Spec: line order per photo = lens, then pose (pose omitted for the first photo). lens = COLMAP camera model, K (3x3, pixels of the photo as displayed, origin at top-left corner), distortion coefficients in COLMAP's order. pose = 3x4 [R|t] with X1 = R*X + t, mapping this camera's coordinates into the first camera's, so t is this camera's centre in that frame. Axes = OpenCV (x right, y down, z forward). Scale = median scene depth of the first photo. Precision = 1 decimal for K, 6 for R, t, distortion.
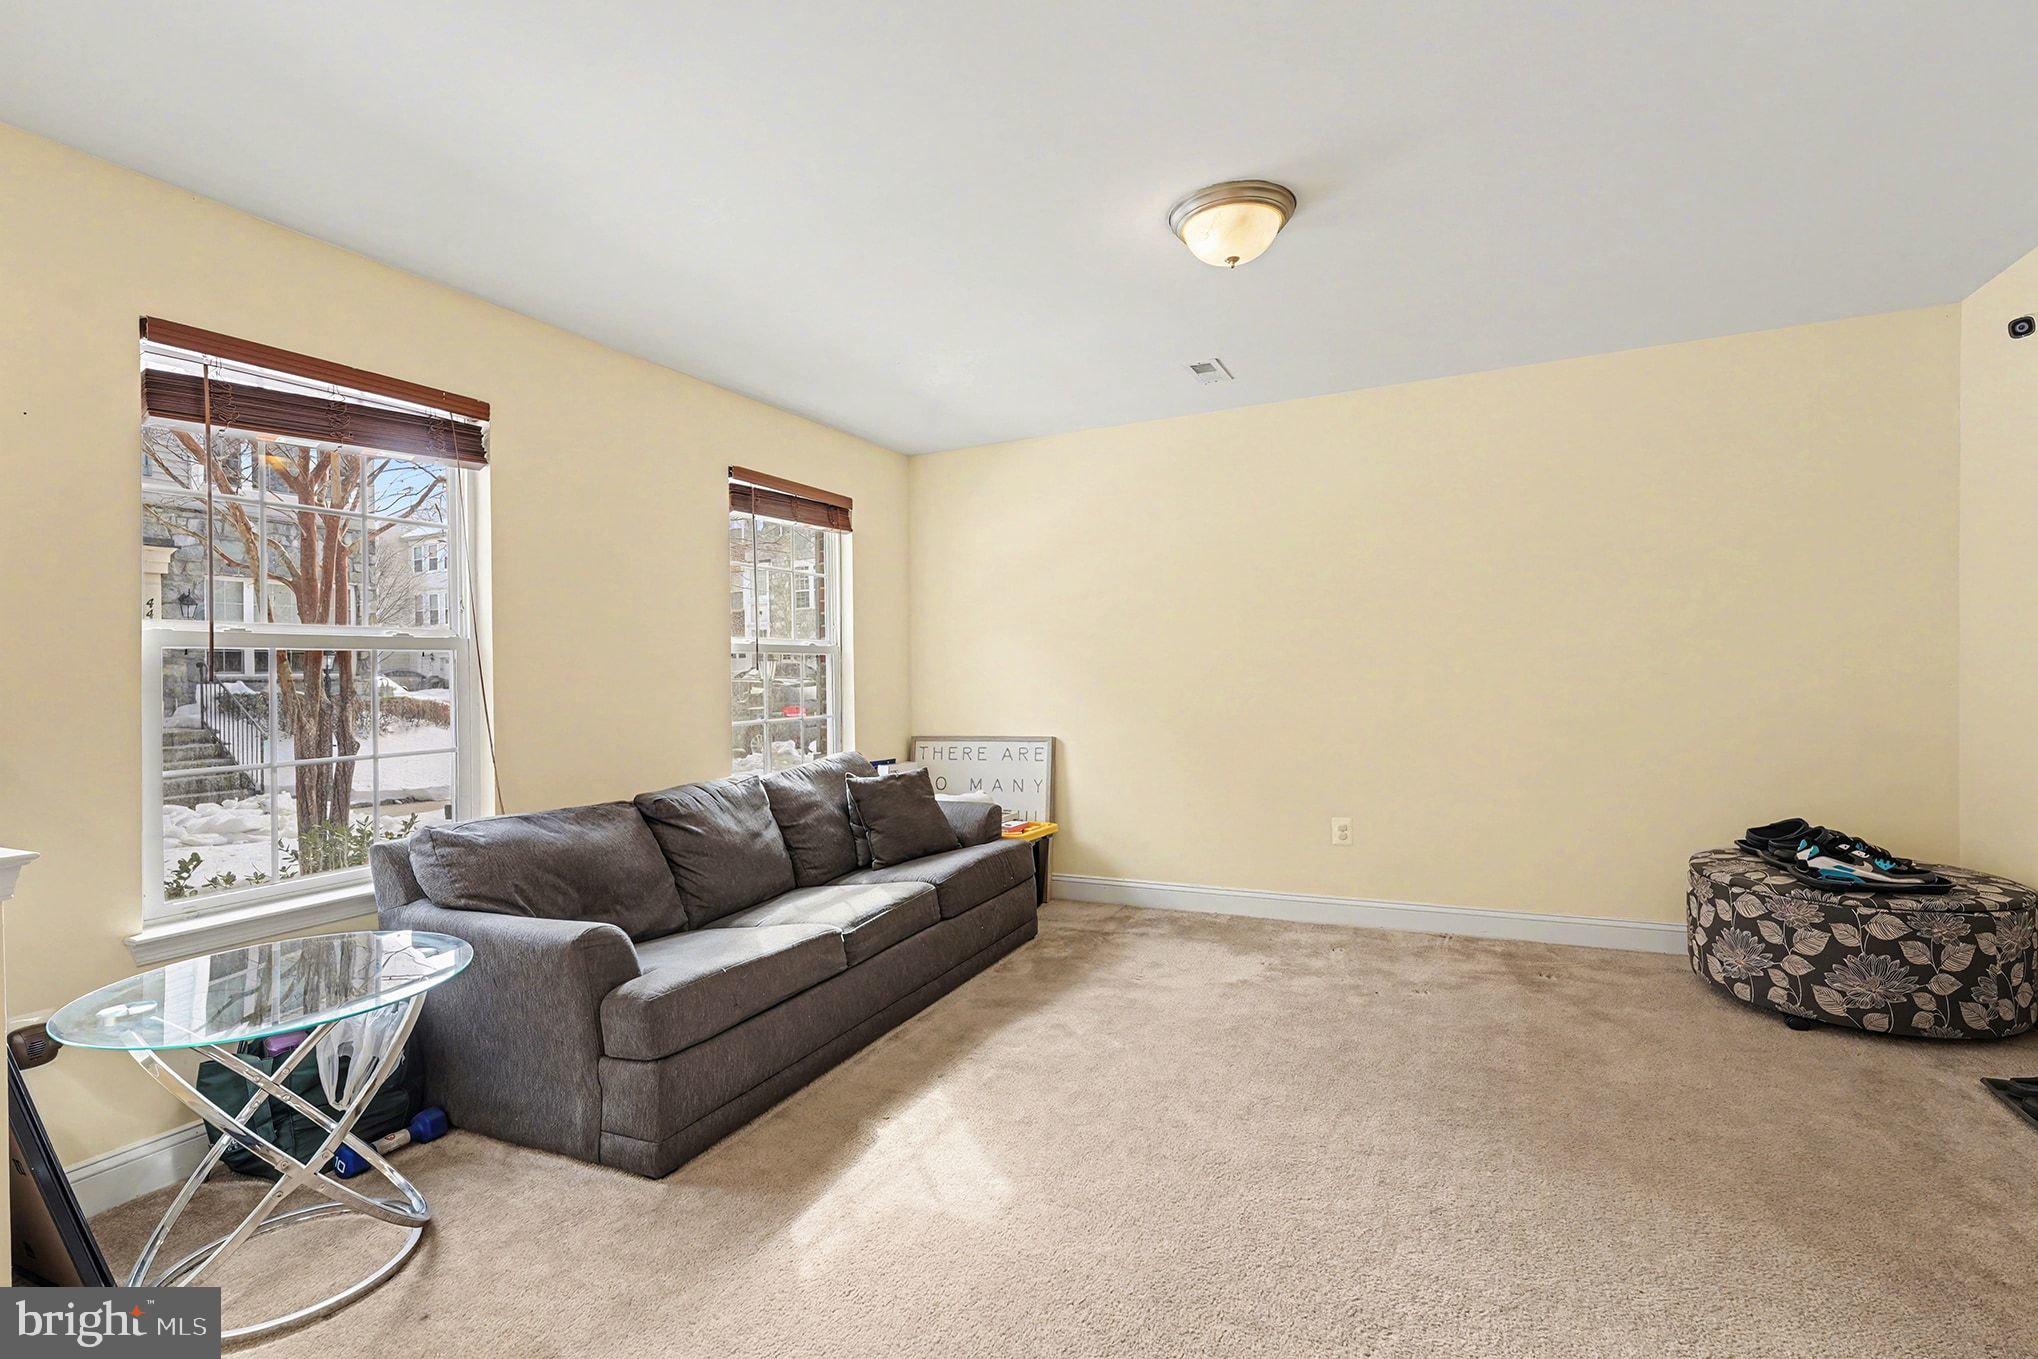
lens RADIAL K [[937.5, 0, 1019.0], [0, 937.5, 679.5], [0, 0, 1]] dist [0.002127, 0.000245]
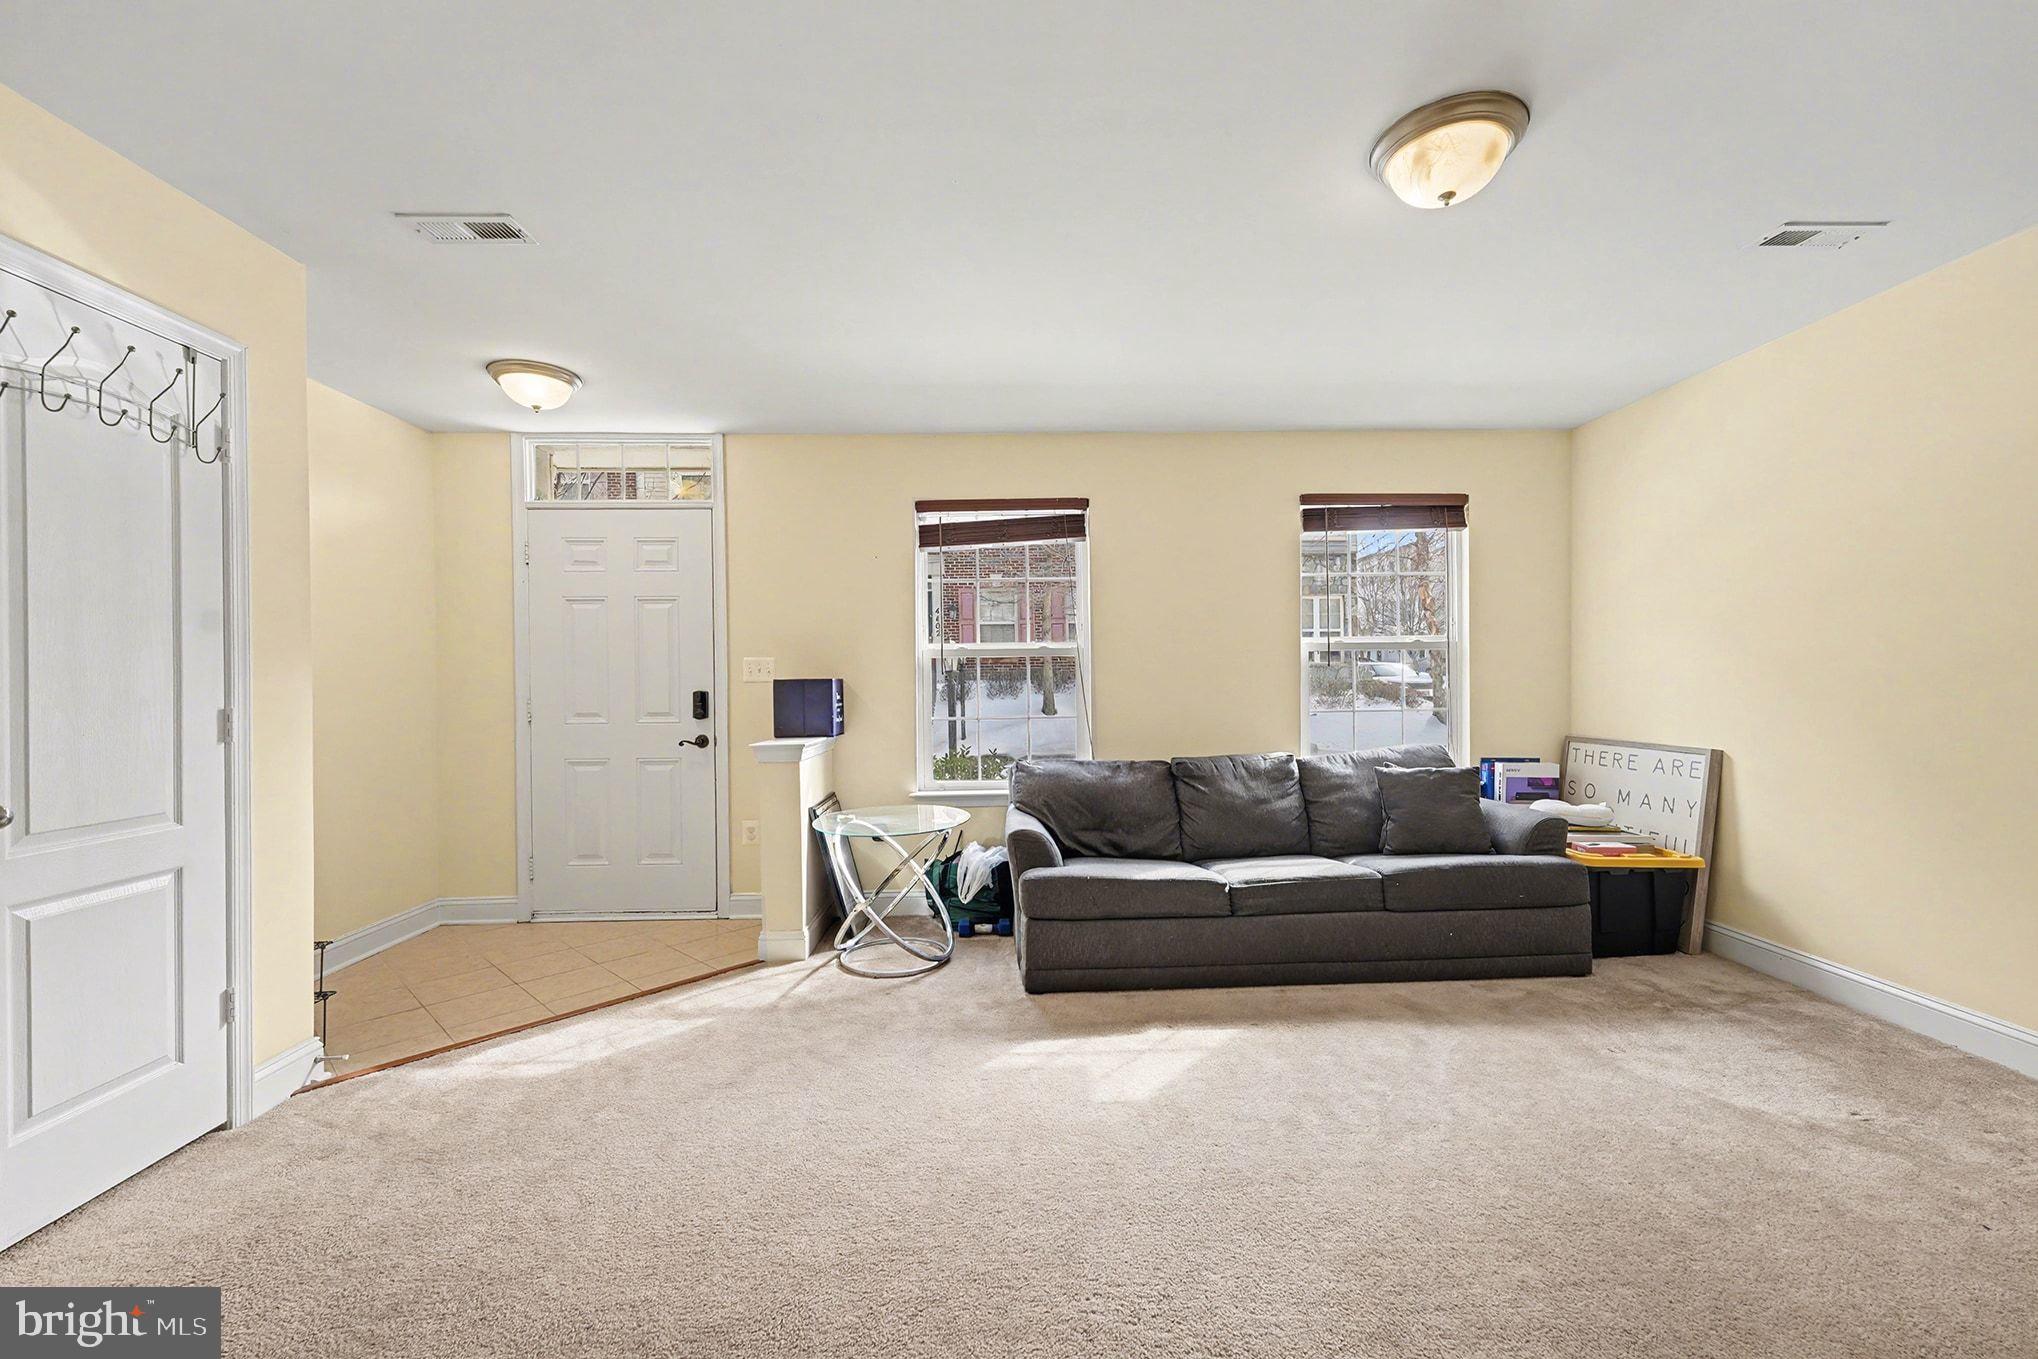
lens RADIAL K [[821.5, 0, 1026.7], [0, 821.5, 684.4], [0, 0, 1]] dist [0.000796, -0.003023]
pose [[0.461308, 0.024073, -0.886913, 0.492609], [-0.001310, 0.999649, 0.026451, -0.014867], [0.887239, -0.011041, 0.461178, 0.216472]]
